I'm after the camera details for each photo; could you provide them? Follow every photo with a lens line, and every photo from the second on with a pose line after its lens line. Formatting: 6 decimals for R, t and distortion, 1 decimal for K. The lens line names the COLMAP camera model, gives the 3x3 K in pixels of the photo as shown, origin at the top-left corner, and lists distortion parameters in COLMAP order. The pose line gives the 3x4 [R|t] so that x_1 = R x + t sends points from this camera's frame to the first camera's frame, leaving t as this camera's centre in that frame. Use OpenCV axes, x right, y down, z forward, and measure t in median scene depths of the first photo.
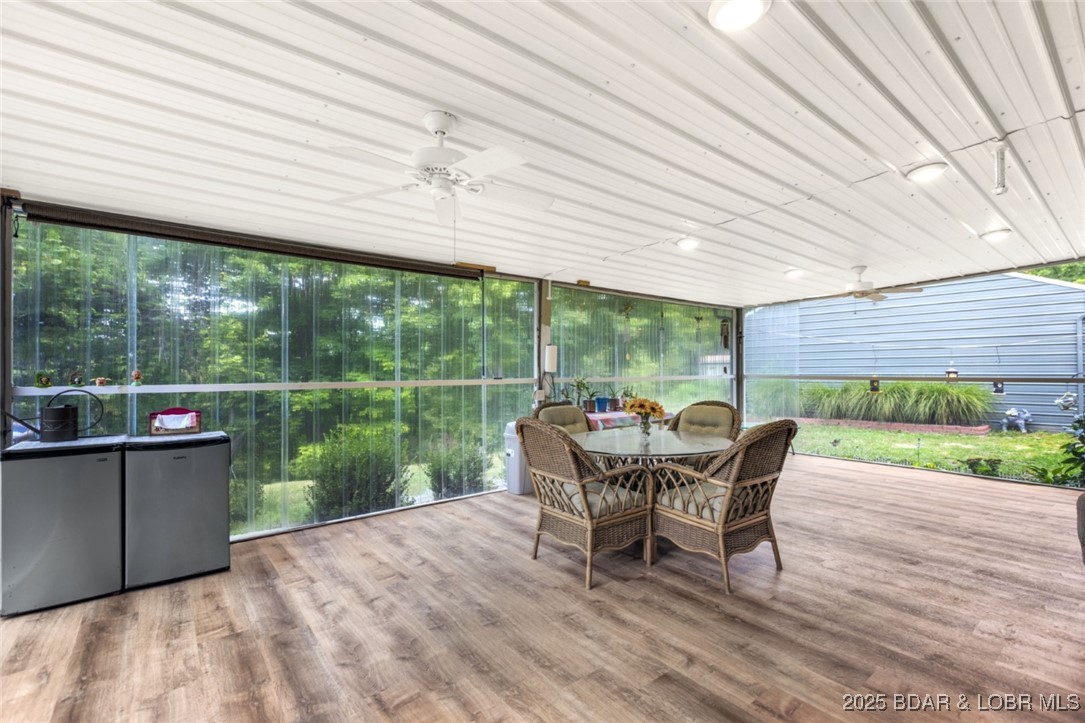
lens RADIAL K [[491.9, 0, 547.1], [0, 491.9, 364.1], [0, 0, 1]] dist [0.001107, 0.000317]
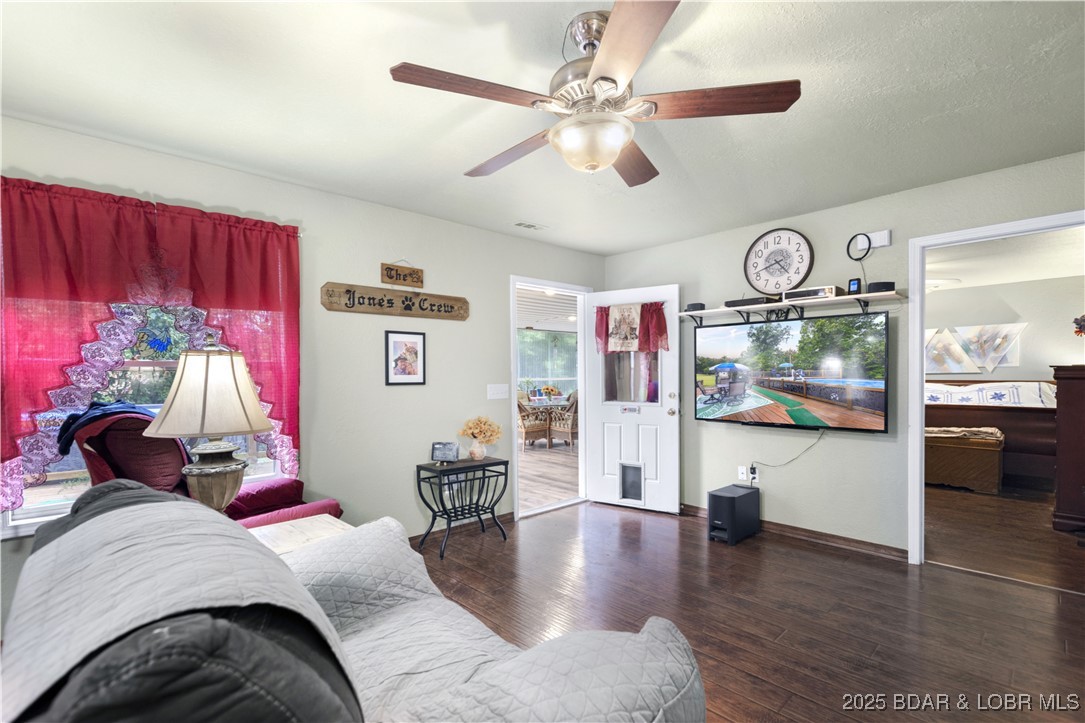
lens RADIAL K [[492.0, 0, 541.2], [0, 492.0, 385.8], [0, 0, 1]] dist [0.001246, 0.000299]
pose [[0.997362, -0.009371, 0.071975, -0.014037], [0.006344, 0.999090, 0.042170, -0.038874], [-0.072305, -0.041602, 0.996515, -1.599272]]
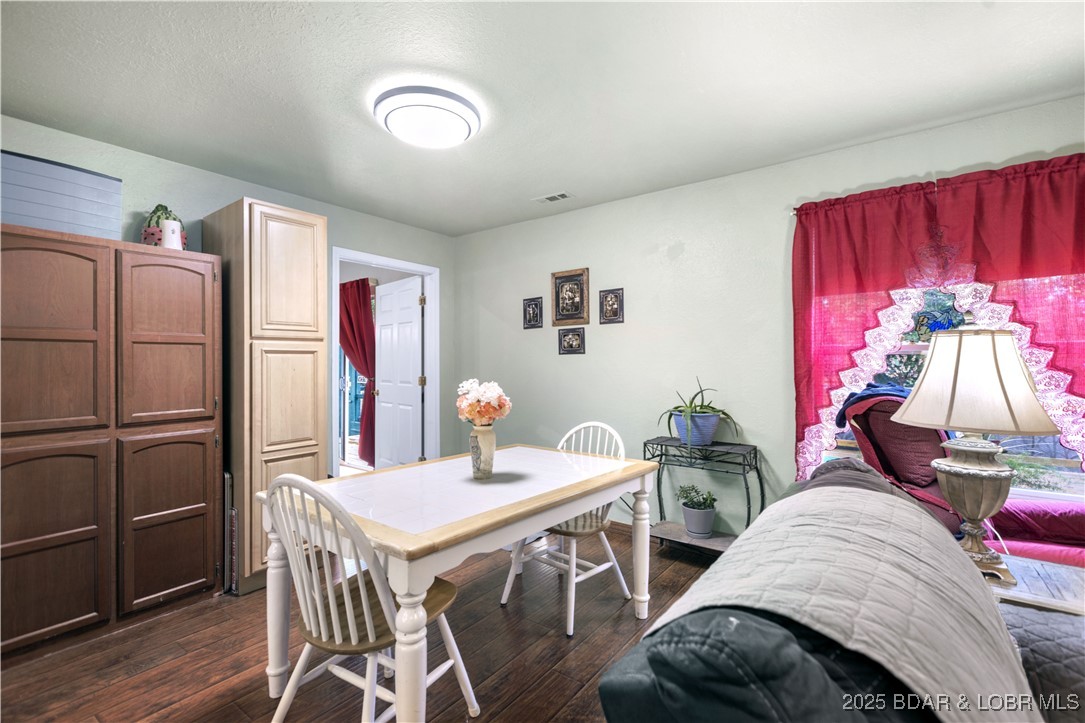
lens RADIAL K [[484.0, 0, 542.5], [0, 484.0, 361.5], [0, 0, 1]] dist [0.000012, -0.000161]
pose [[0.246173, 0.004920, -0.969213, 0.004341], [0.013846, 0.999867, 0.008592, -0.037358], [0.969127, -0.015535, 0.246073, -1.534459]]
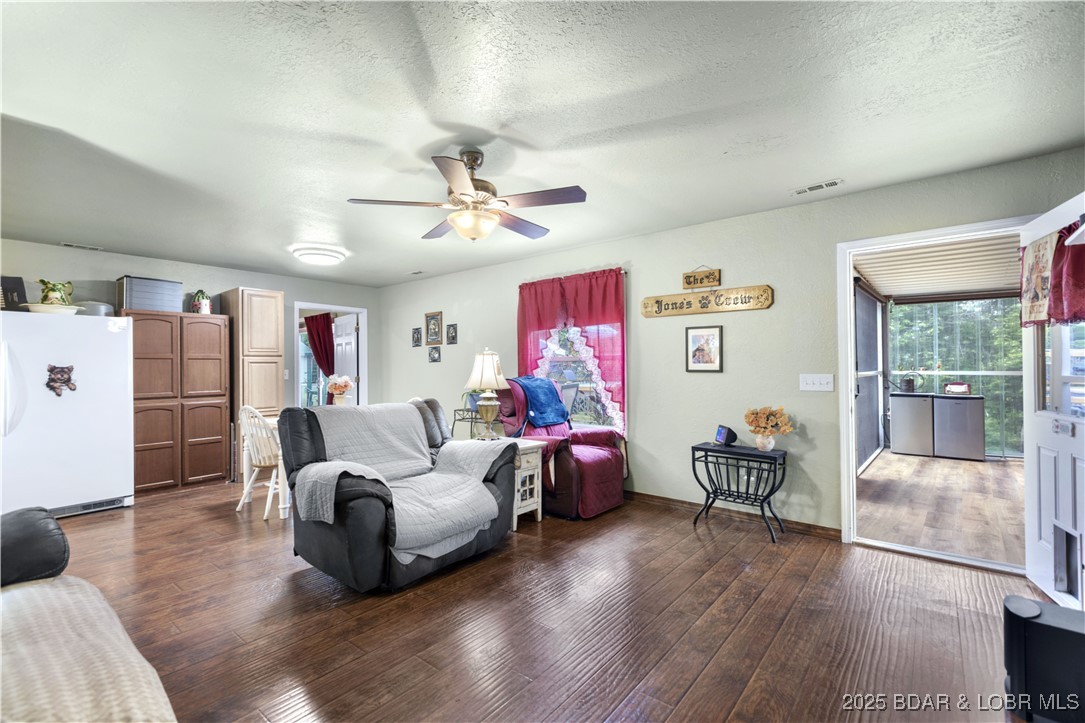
lens RADIAL K [[491.9, 0, 547.1], [0, 491.9, 364.1], [0, 0, 1]] dist [0.001107, 0.000317]
pose [[0.202334, -0.003319, -0.979311, 0.948852], [0.022562, 0.999745, 0.001273, -0.027468], [0.979057, -0.022353, 0.202357, -1.133680]]
